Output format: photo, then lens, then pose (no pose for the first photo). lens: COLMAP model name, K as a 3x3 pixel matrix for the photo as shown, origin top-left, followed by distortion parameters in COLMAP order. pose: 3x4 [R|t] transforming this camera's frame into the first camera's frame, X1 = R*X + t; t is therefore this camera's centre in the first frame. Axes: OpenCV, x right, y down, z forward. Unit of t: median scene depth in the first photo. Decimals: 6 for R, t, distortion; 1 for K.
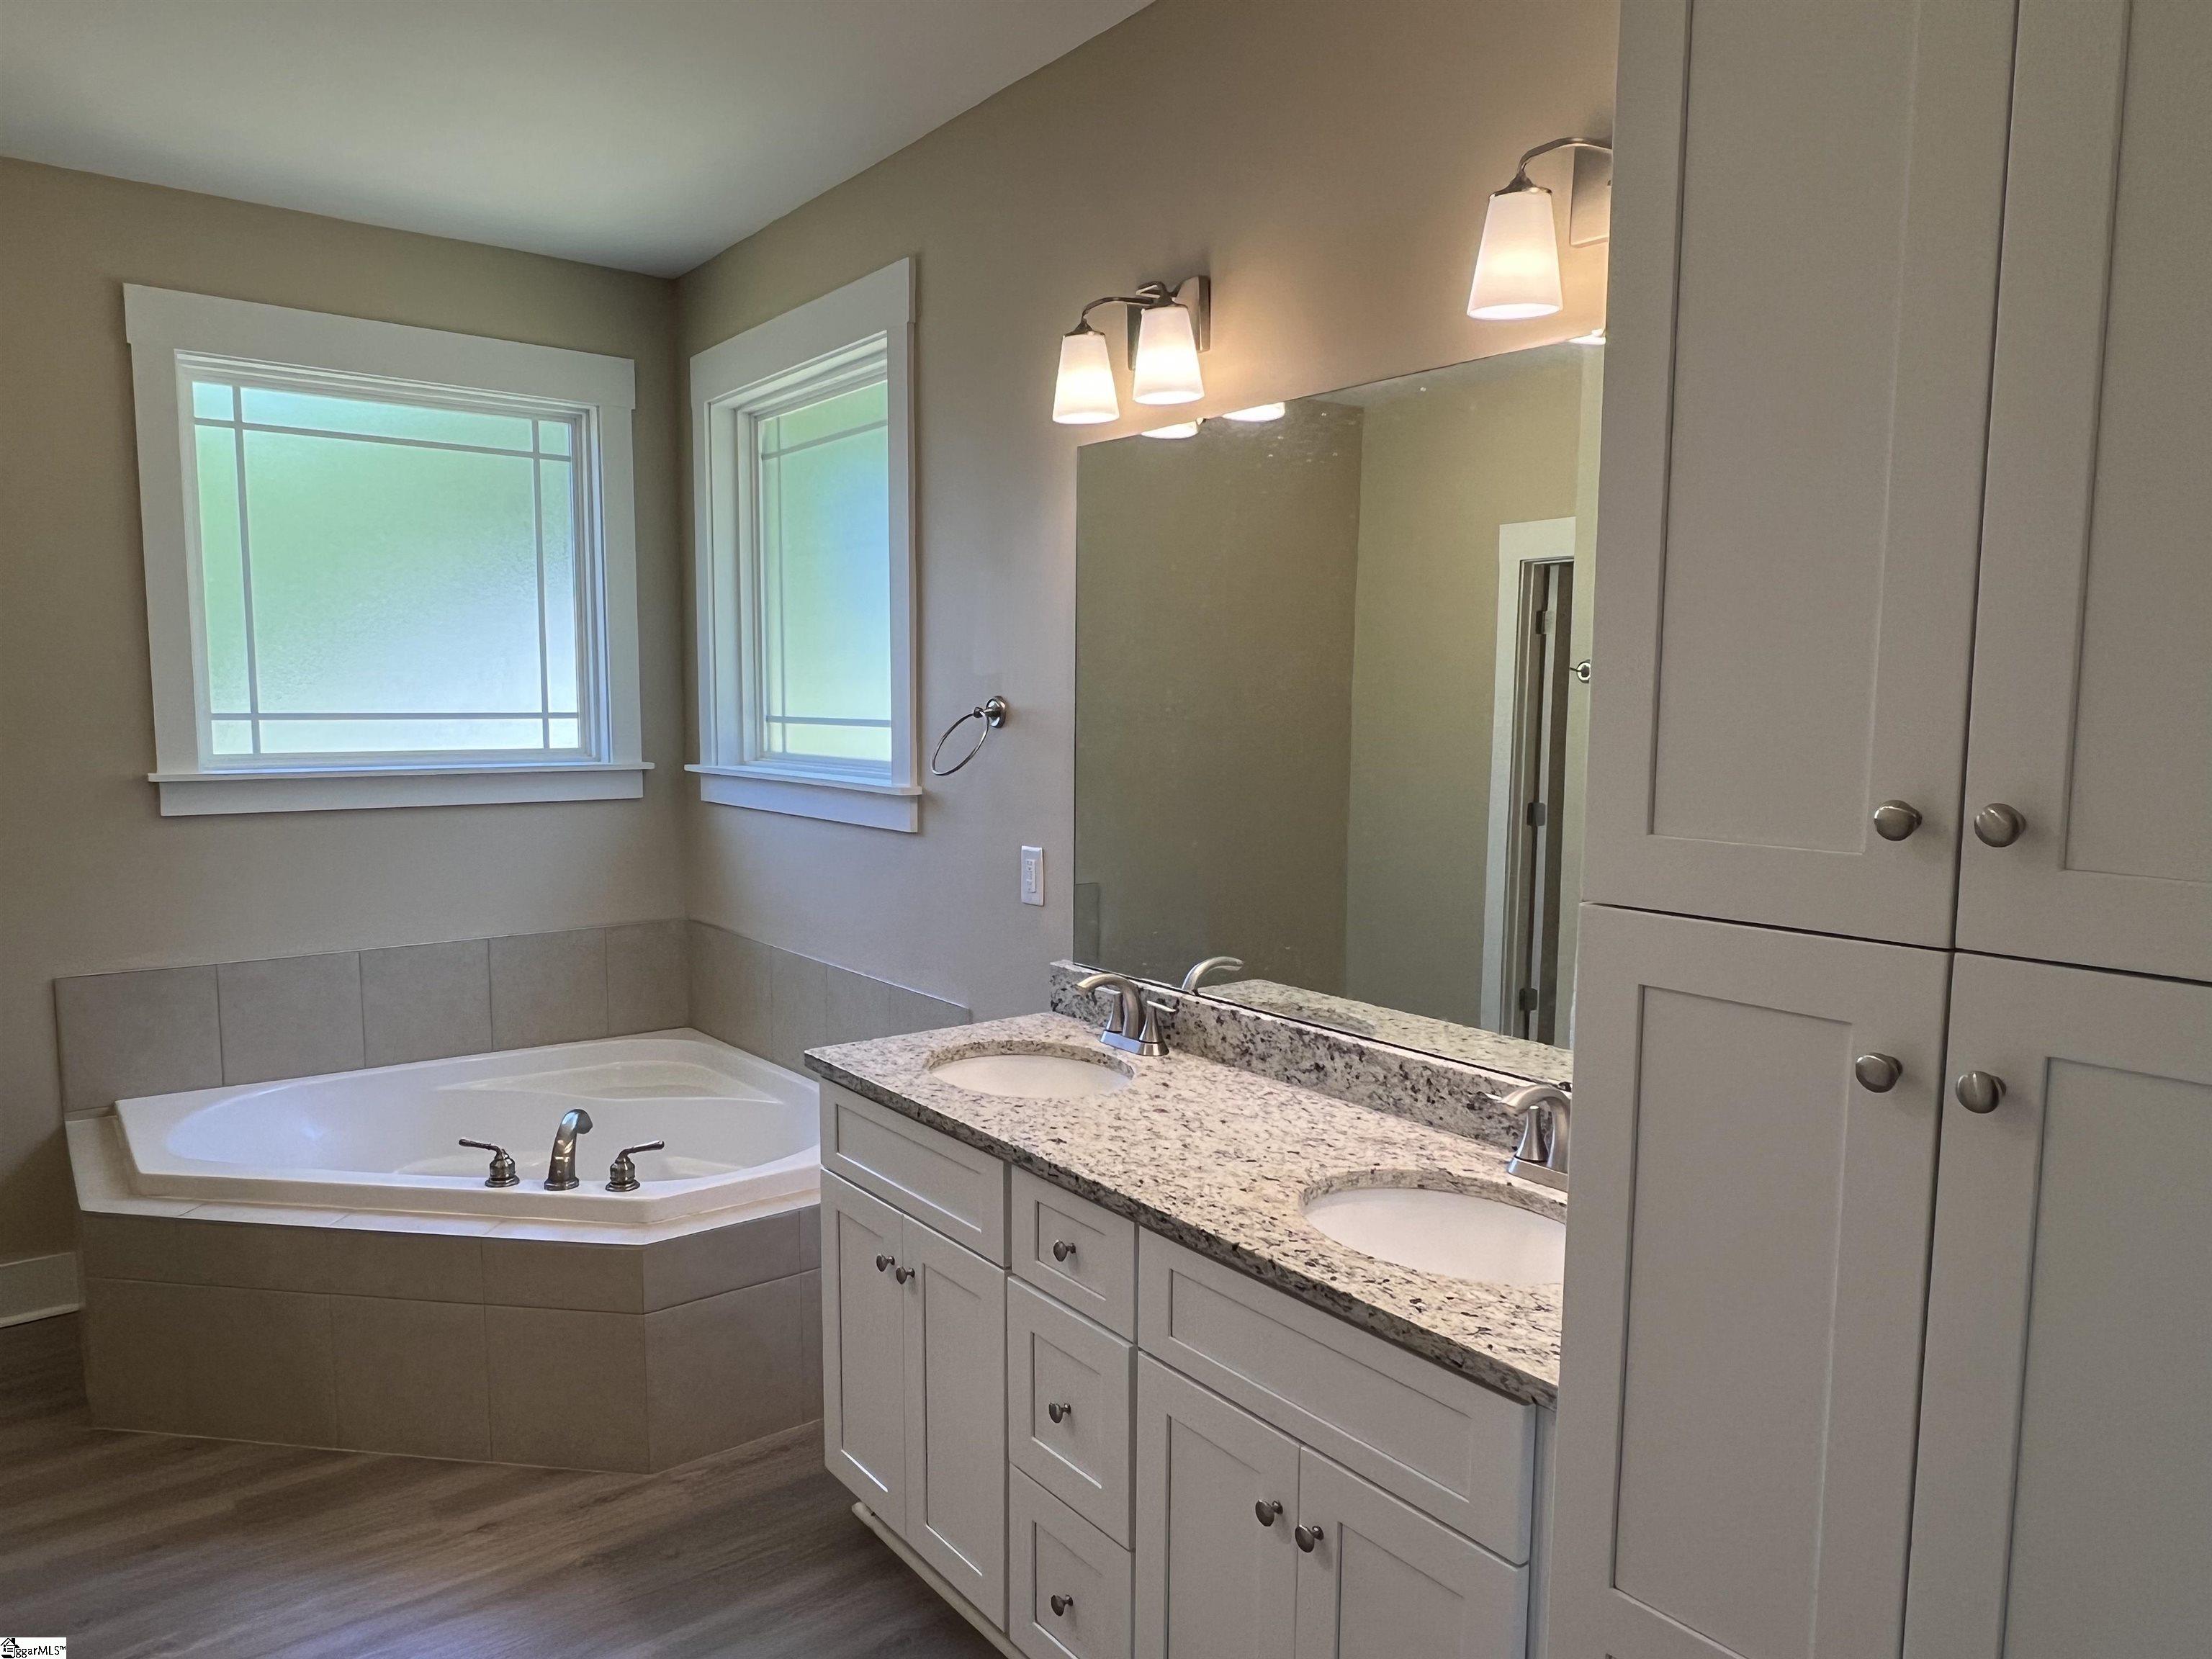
lens RADIAL K [[1465.3, 0, 1104.1], [0, 1465.3, 835.1], [0, 0, 1]] dist [0.058136, 0.001112]
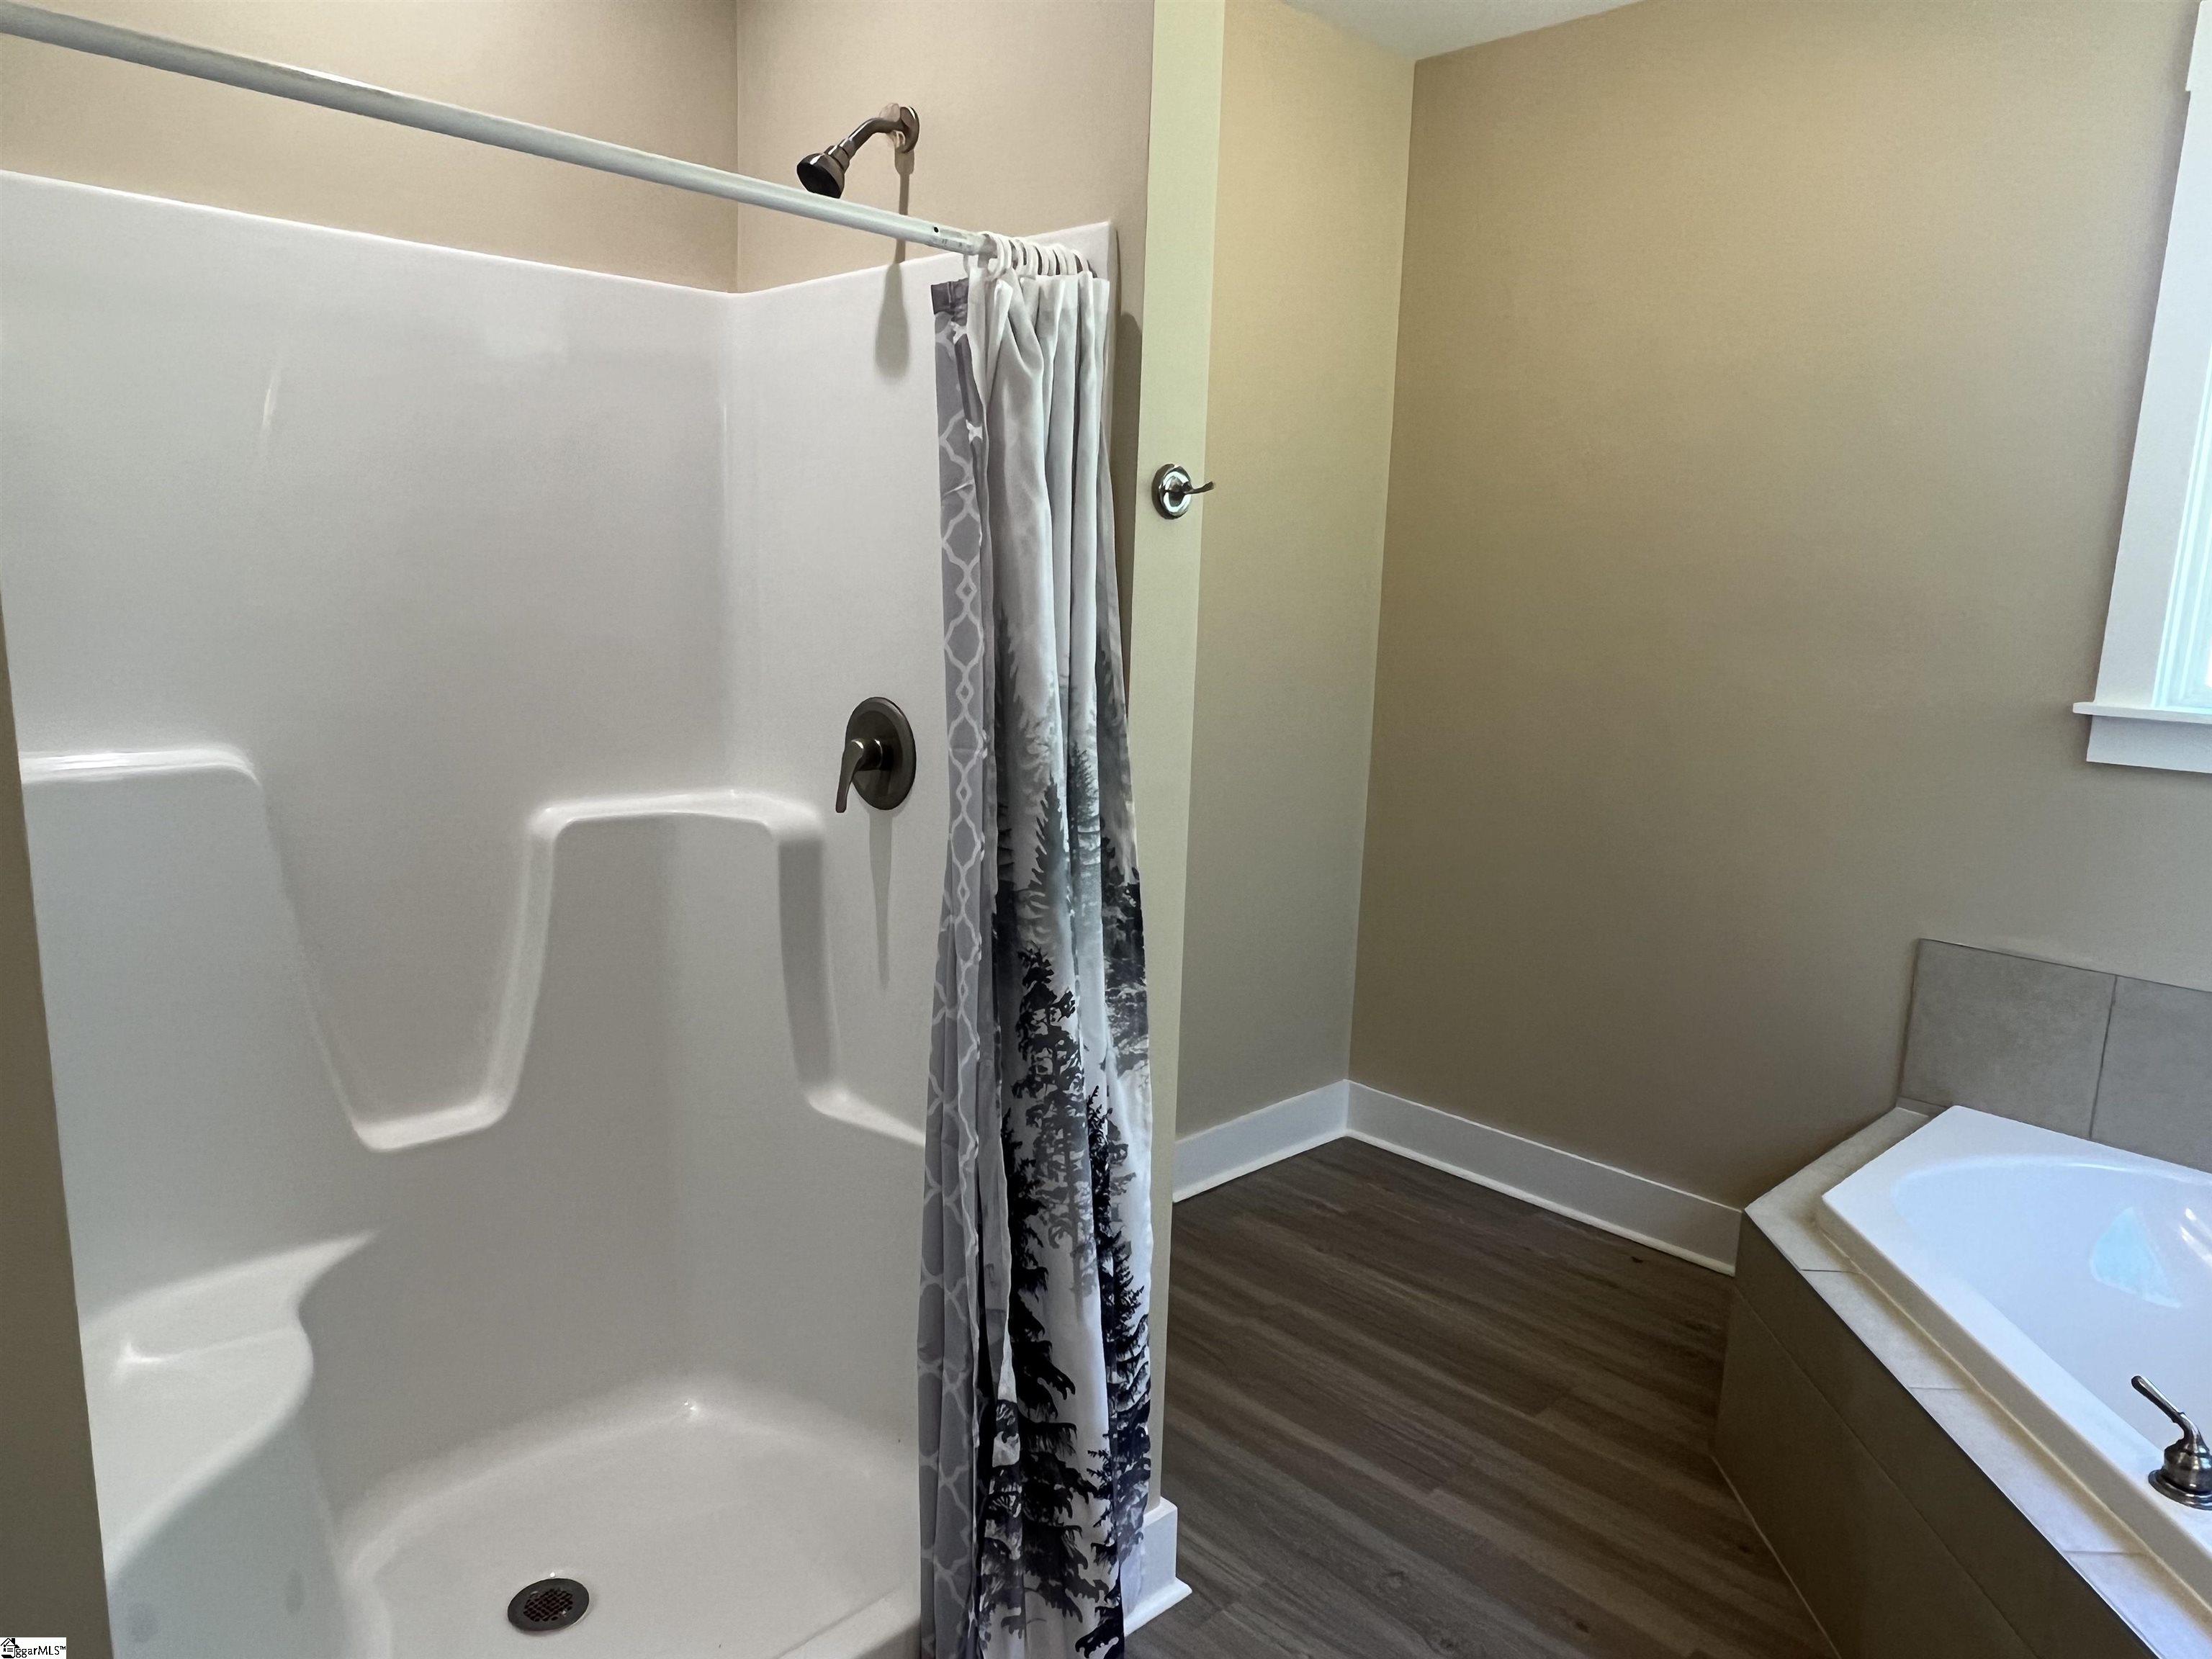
lens RADIAL K [[1465.3, 0, 1104.1], [0, 1465.3, 835.1], [0, 0, 1]] dist [0.058136, 0.001112]
pose [[0.118364, 0.175604, -0.977319, 0.043948], [-0.129682, 0.978542, 0.160118, -0.033888], [0.984466, 0.107788, 0.138597, 0.436554]]
